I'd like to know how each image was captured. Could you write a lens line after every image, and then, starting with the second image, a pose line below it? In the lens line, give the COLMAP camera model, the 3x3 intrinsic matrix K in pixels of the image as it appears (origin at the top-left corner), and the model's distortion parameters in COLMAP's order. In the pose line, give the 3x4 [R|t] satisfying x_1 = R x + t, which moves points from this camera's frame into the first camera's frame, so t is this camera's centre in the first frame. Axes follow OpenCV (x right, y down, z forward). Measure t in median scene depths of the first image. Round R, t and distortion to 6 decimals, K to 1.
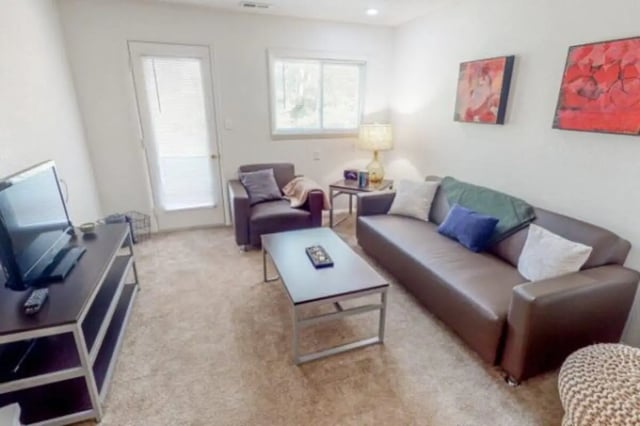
lens RADIAL K [[324.6, 0, 320.0], [0, 324.6, 213.0], [0, 0, 1]] dist [-0.000570, -0.000315]
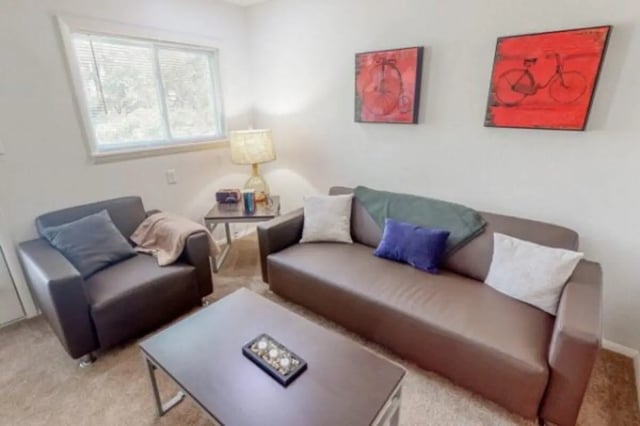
lens RADIAL K [[316.3, 0, 320.0], [0, 316.3, 213.0], [0, 0, 1]] dist [0.000362, 0.000883]
pose [[0.843814, -0.191460, 0.501319, -0.129511], [0.186448, 0.980590, 0.060672, -0.111537], [-0.503205, 0.042275, 0.863133, 0.321854]]
